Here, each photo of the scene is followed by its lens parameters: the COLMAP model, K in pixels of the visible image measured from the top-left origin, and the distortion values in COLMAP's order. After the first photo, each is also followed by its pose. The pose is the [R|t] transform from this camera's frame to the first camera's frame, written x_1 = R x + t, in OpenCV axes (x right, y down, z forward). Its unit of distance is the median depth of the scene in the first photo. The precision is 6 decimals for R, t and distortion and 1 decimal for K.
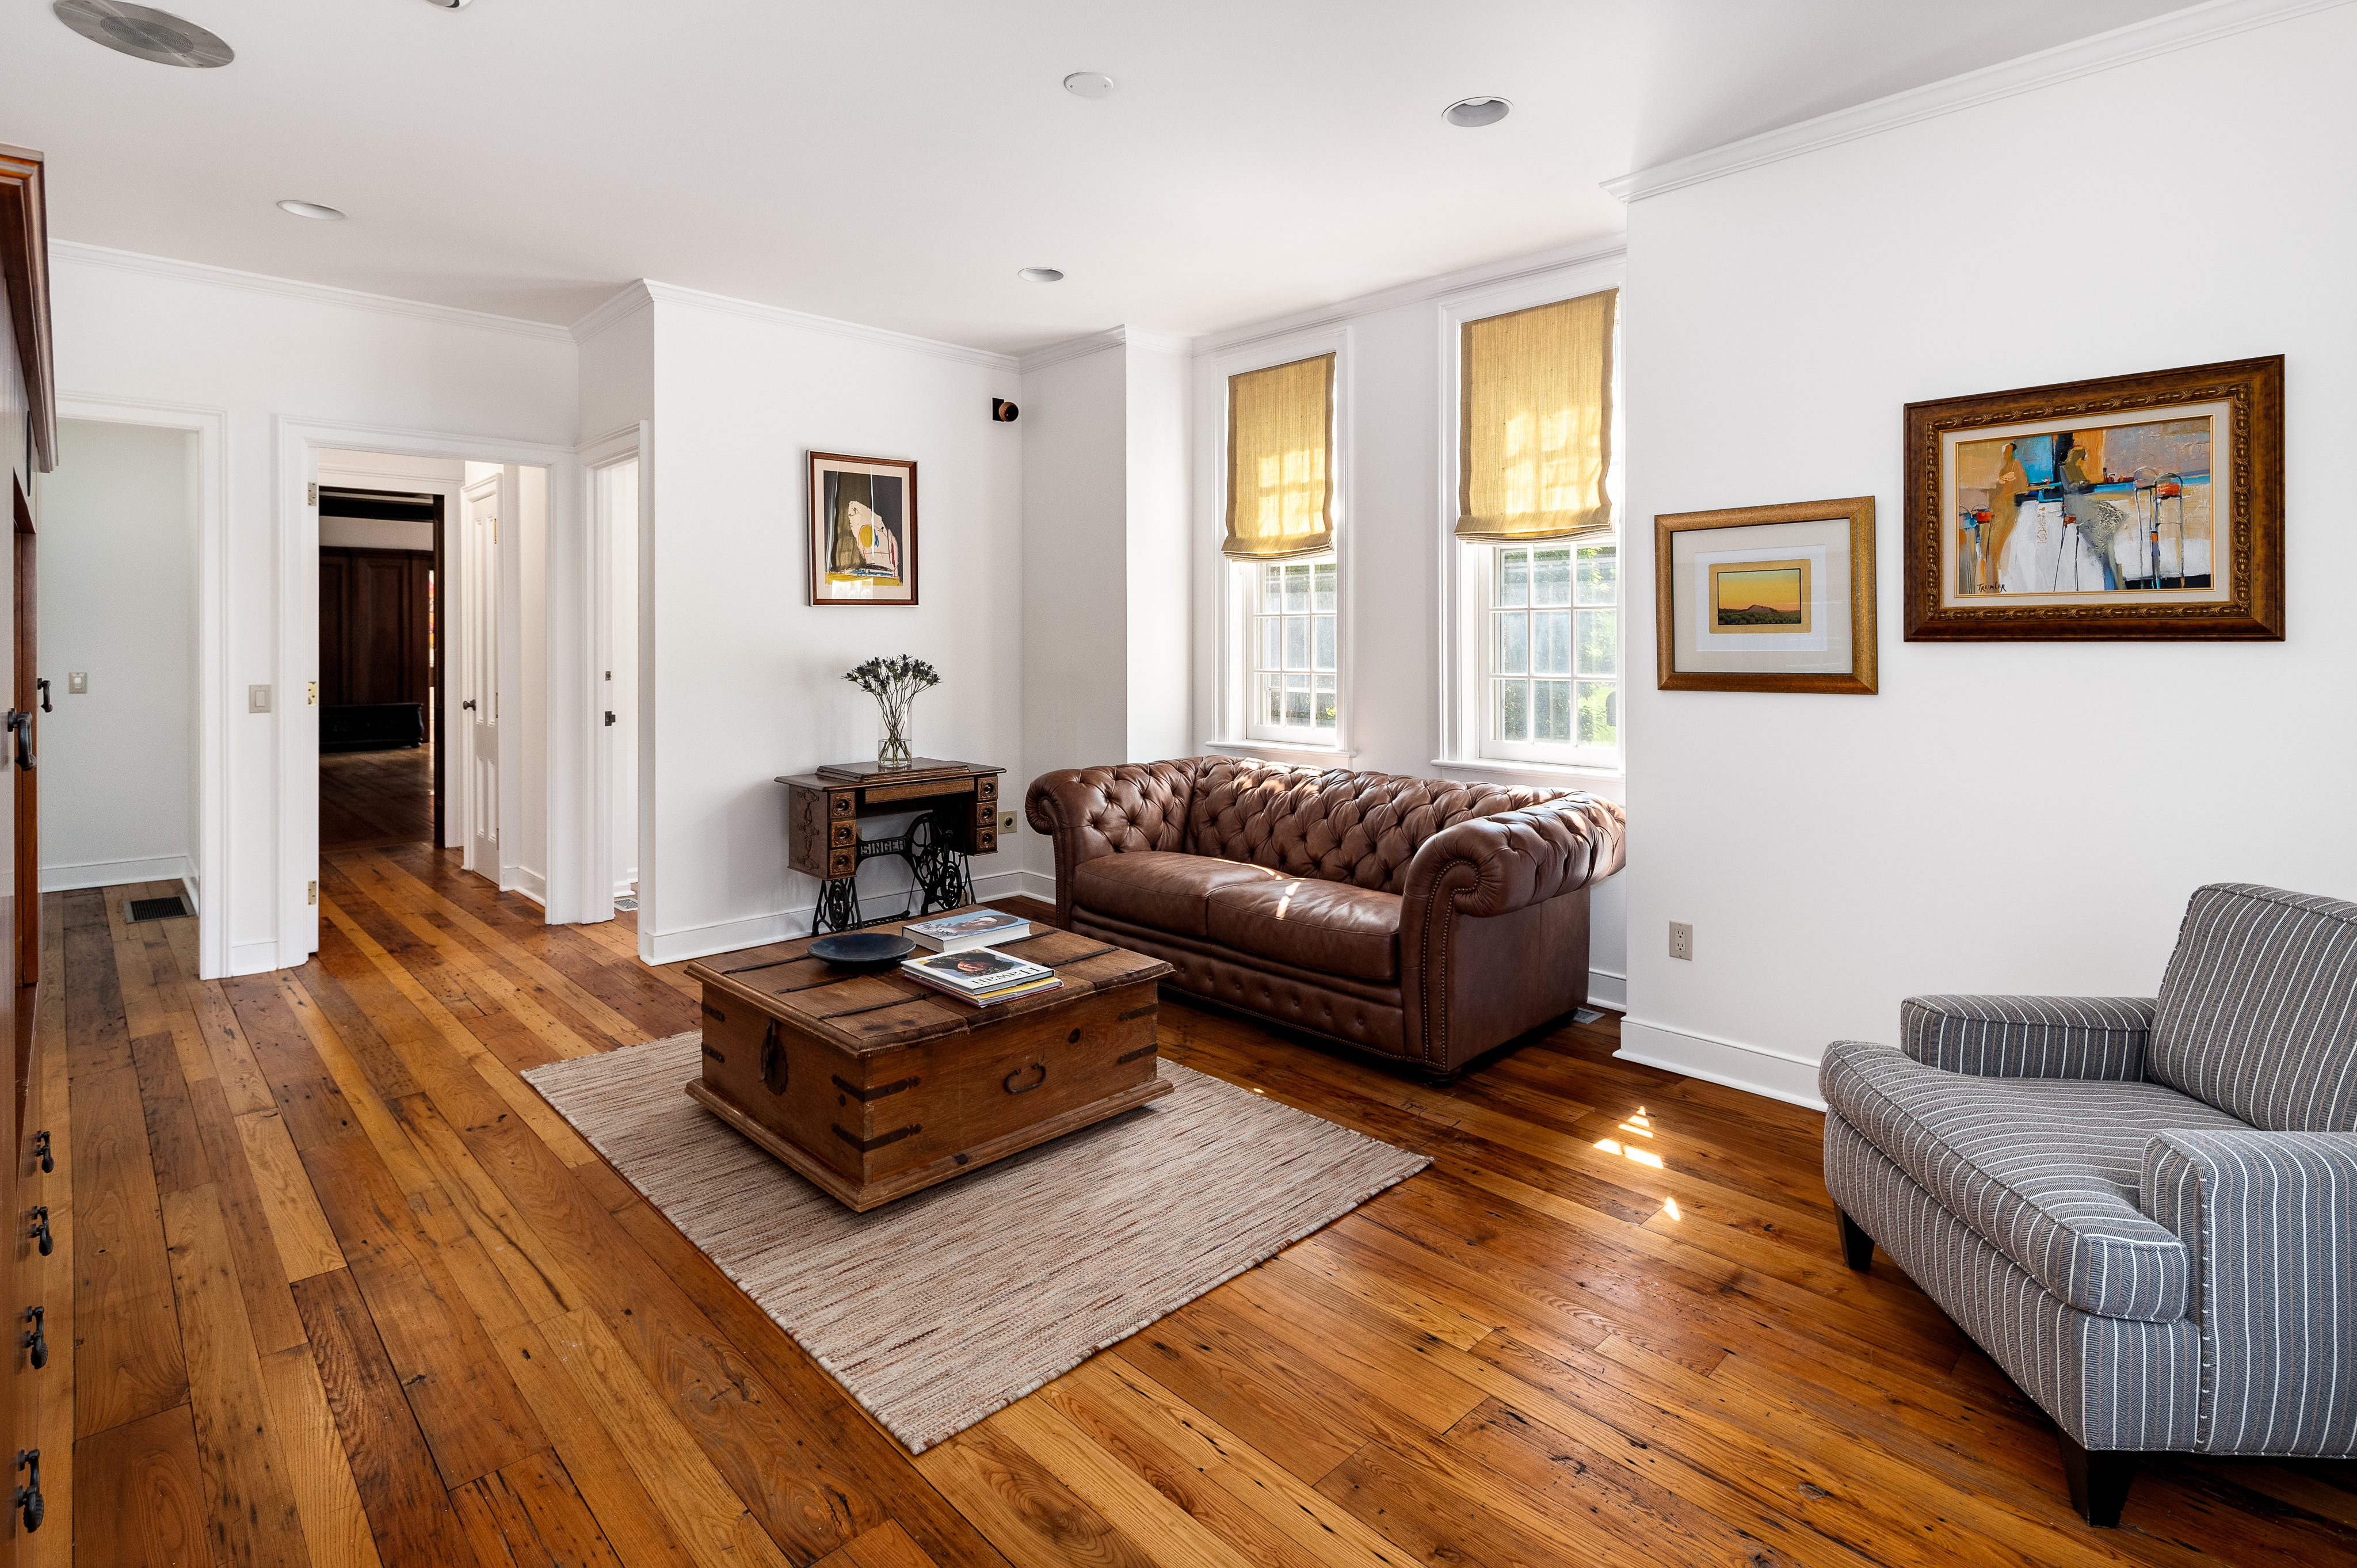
lens RADIAL K [[1150.6, 0, 1185.7], [0, 1150.6, 640.8], [0, 0, 1]] dist [0.002473, -0.001879]
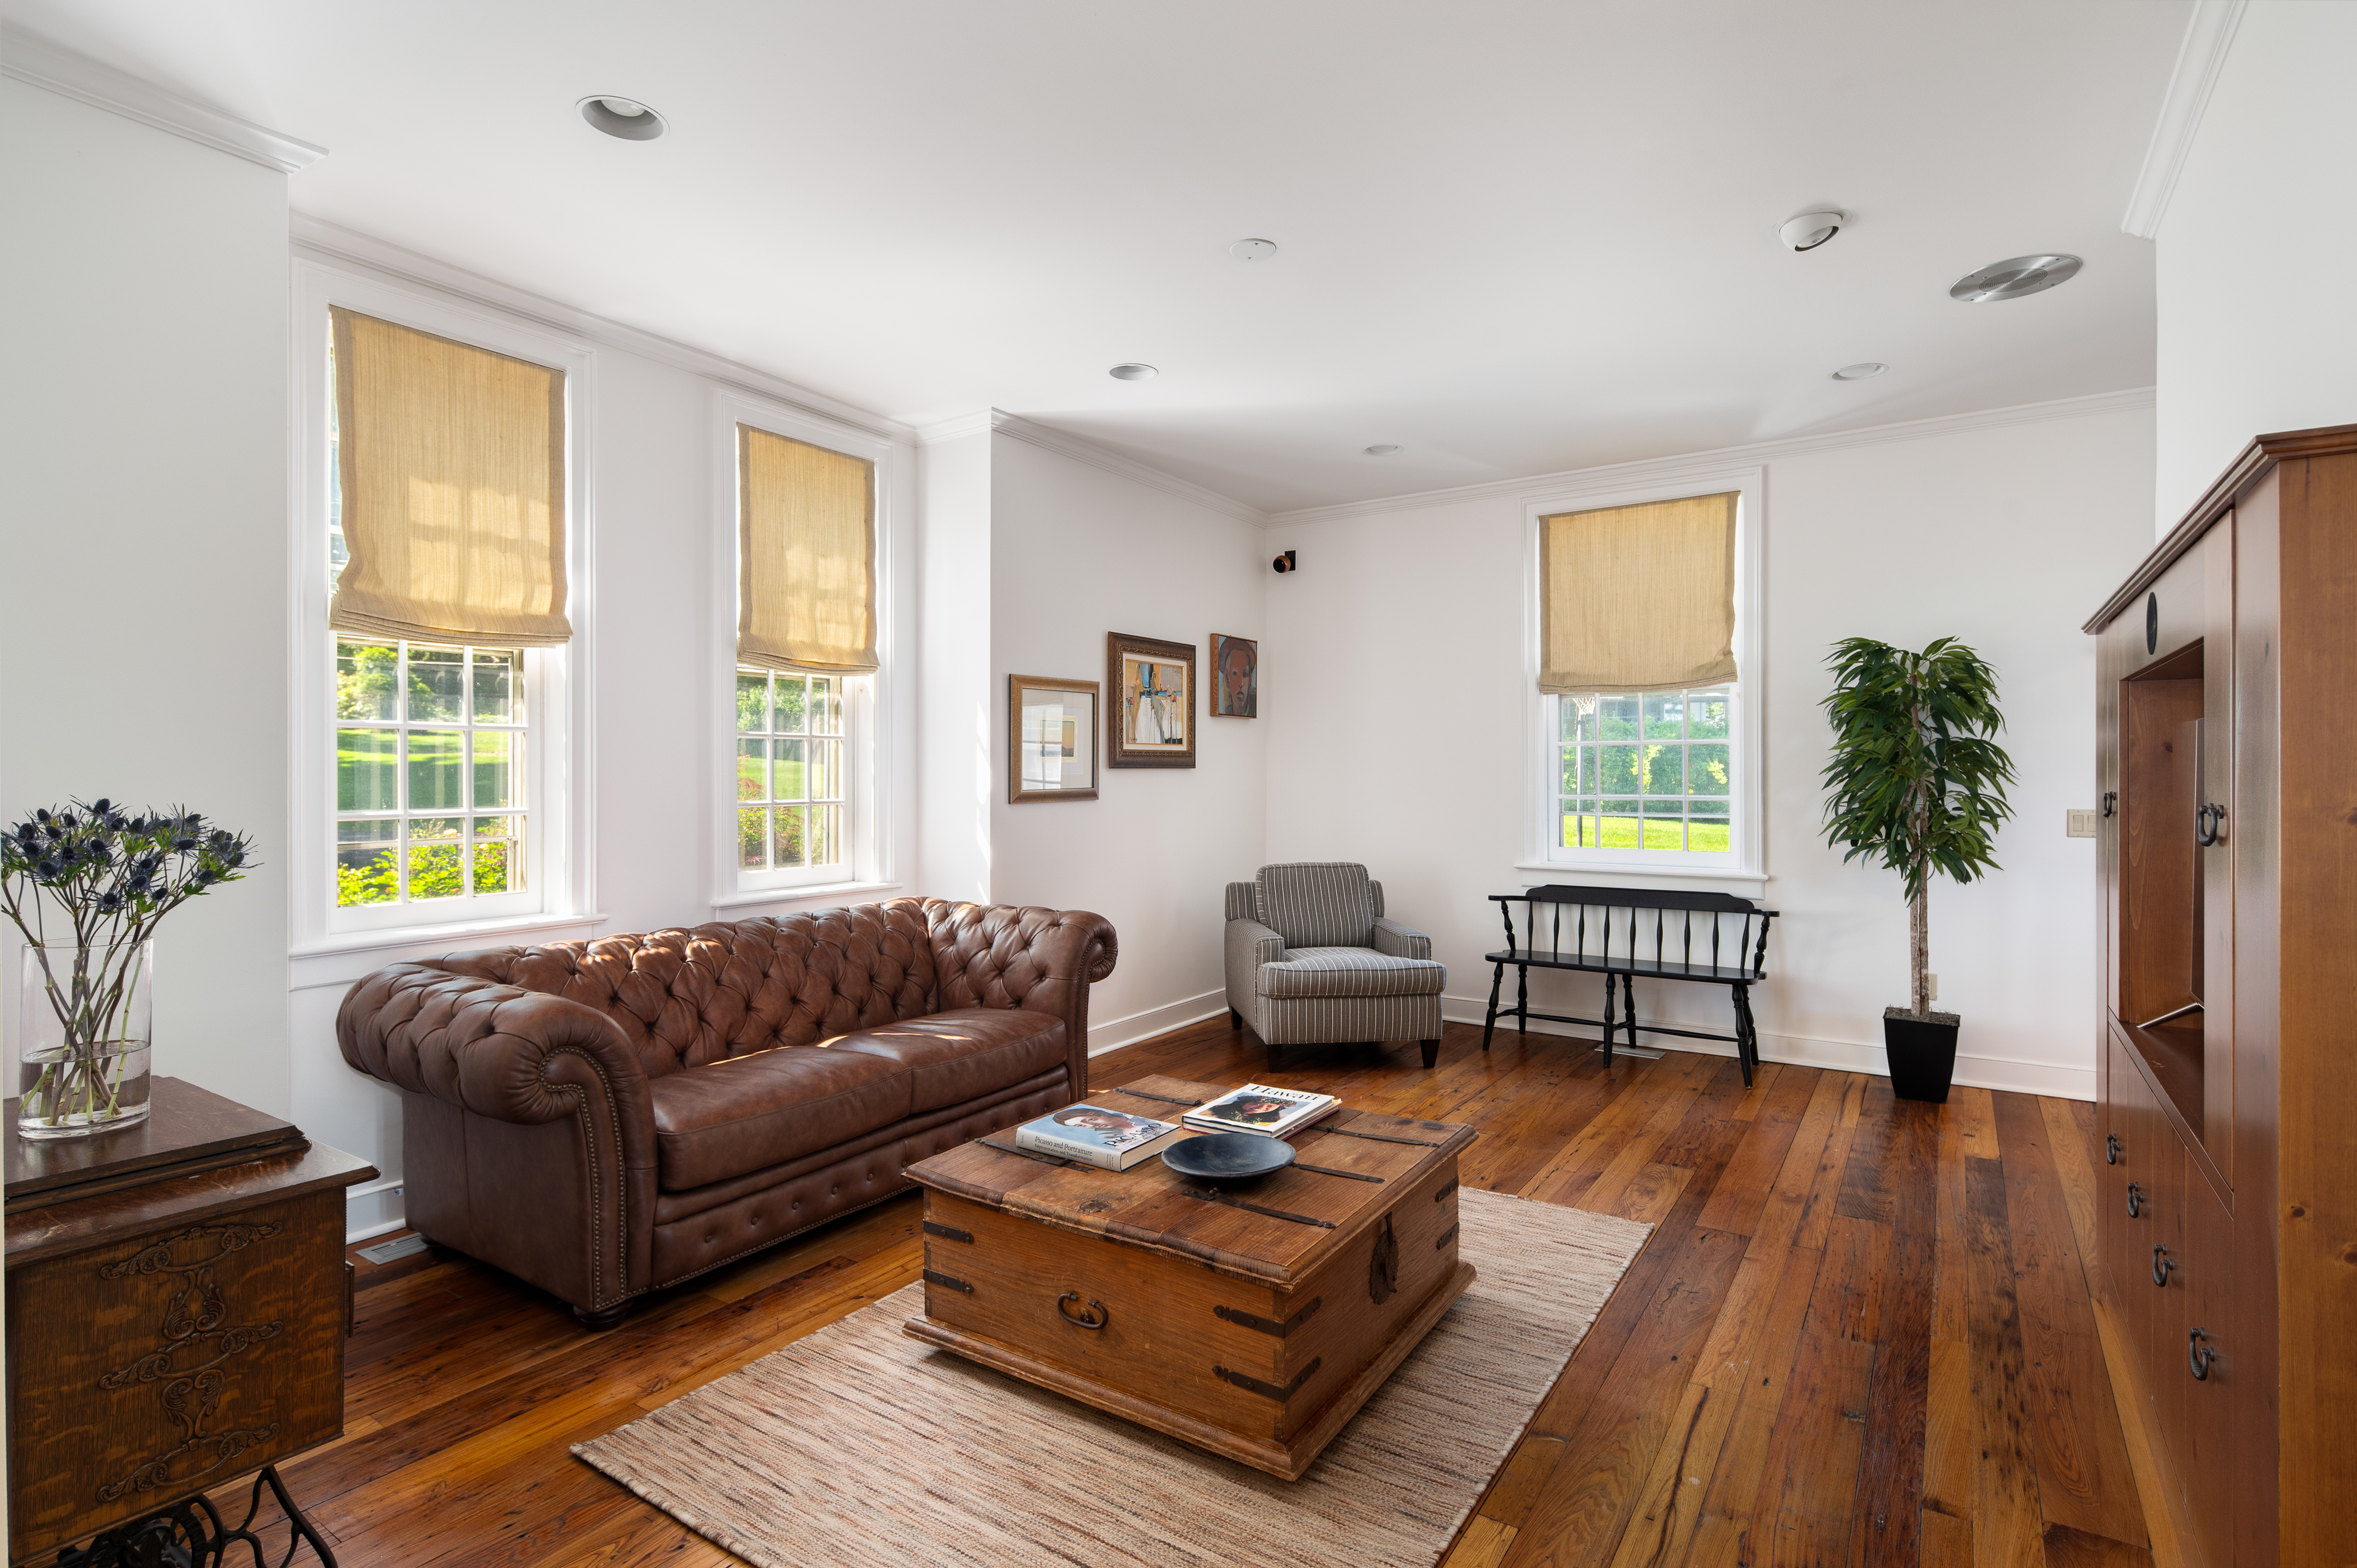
lens RADIAL K [[1150.6, 0, 1186.8], [0, 1150.6, 769.1], [0, 0, 1]] dist [0.002473, -0.001879]
pose [[-0.213506, 0.002623, 0.976938, -1.144994], [0.000869, 0.999997, -0.002495, 0.006180], [-0.976941, 0.000317, -0.213508, 1.316152]]
